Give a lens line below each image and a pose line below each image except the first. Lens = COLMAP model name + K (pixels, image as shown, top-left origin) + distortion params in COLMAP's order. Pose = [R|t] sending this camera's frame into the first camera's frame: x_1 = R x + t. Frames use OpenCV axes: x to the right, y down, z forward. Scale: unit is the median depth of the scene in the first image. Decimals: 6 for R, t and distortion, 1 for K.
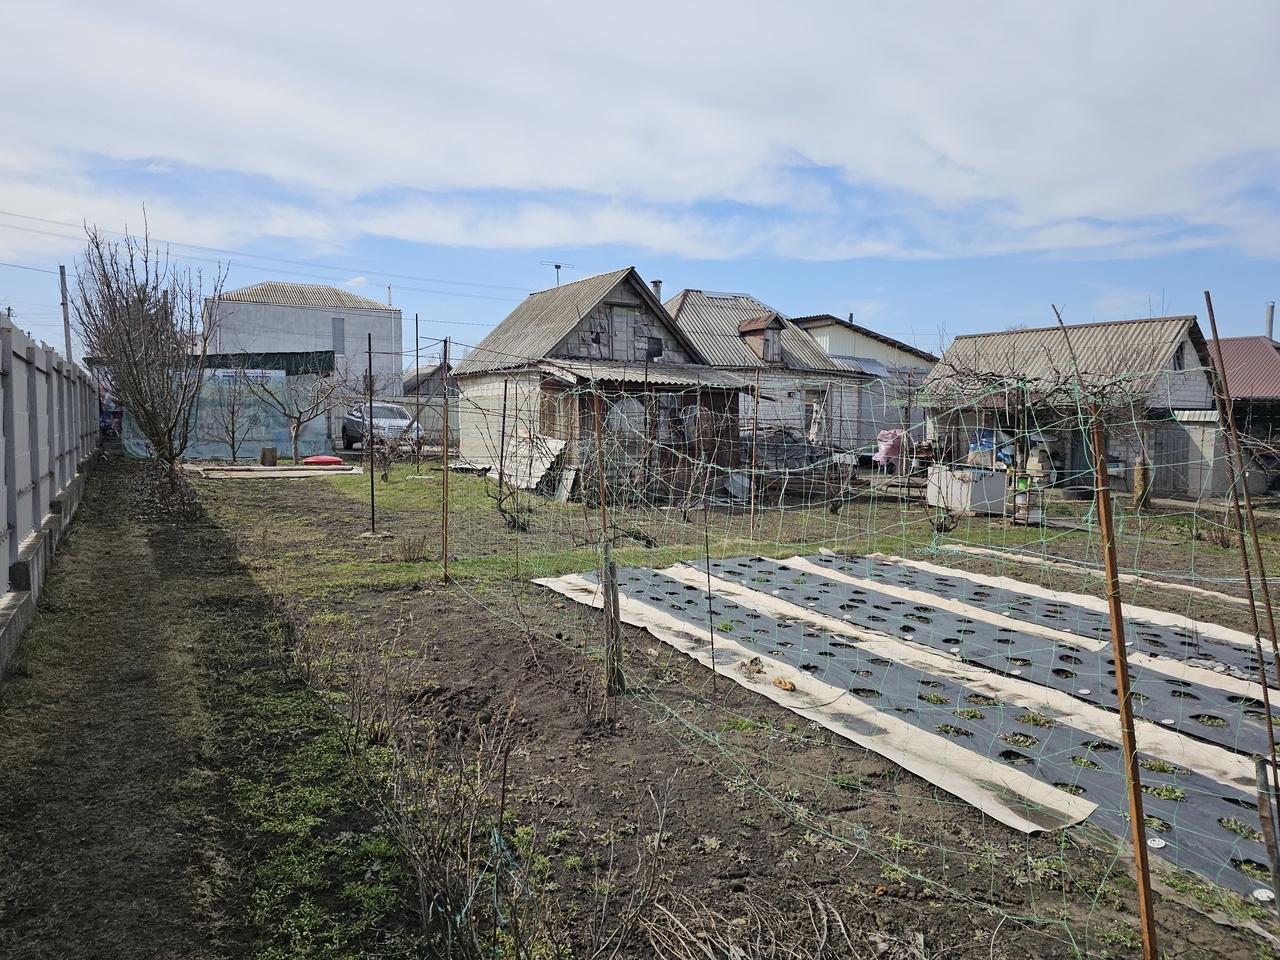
lens RADIAL K [[880.2, 0, 634.2], [0, 880.2, 484.0], [0, 0, 1]] dist [0.062015, -0.042078]
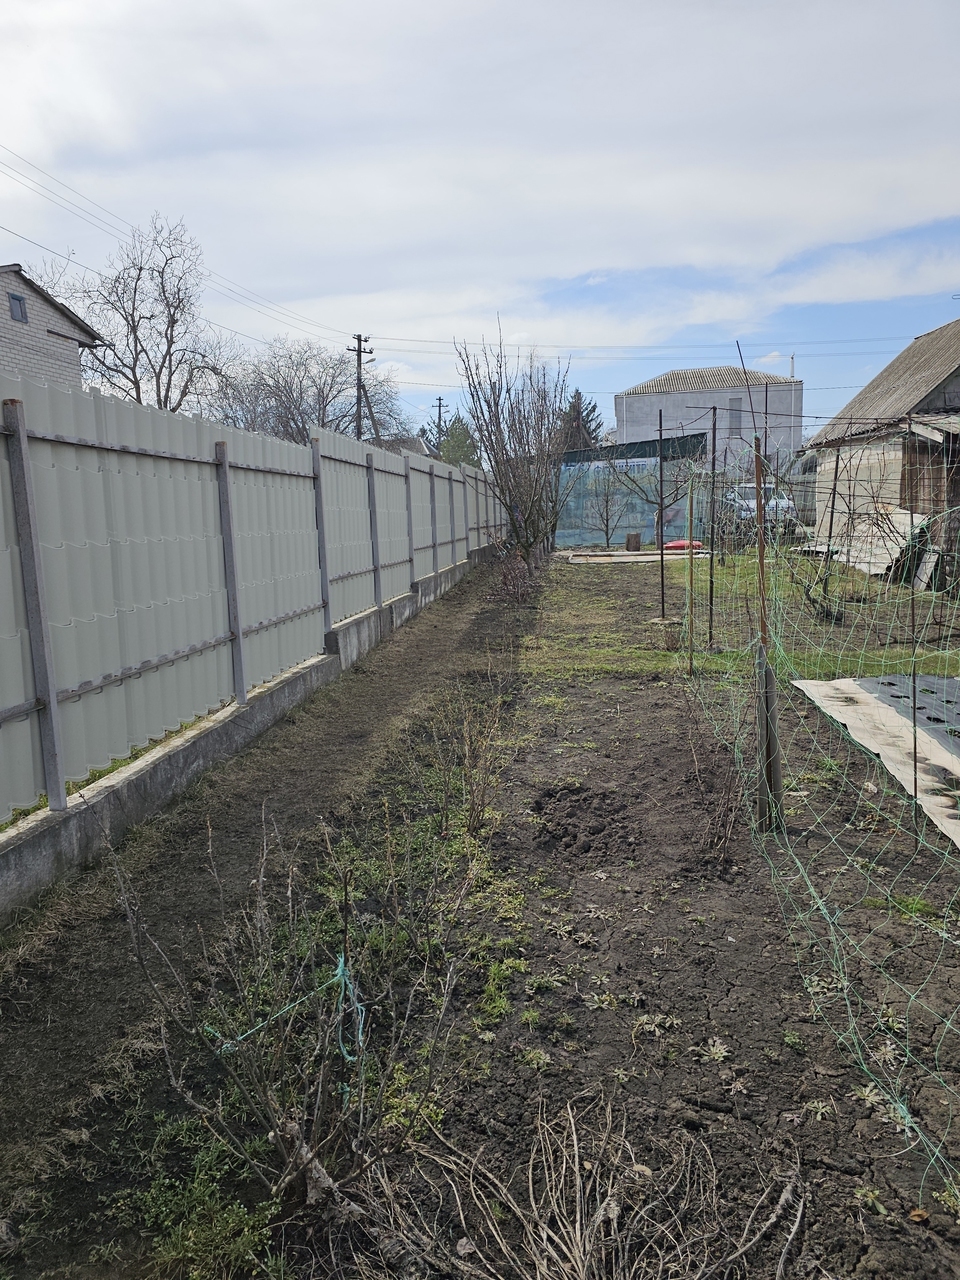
lens RADIAL K [[880.2, 0, 469.5], [0, 880.2, 628.3], [0, 0, 1]] dist [0.062015, -0.042078]
pose [[0.790219, 0.042838, -0.611325, 0.095649], [-0.002109, 0.997738, 0.067189, 0.001009], [0.612821, -0.051805, 0.788522, 0.080667]]
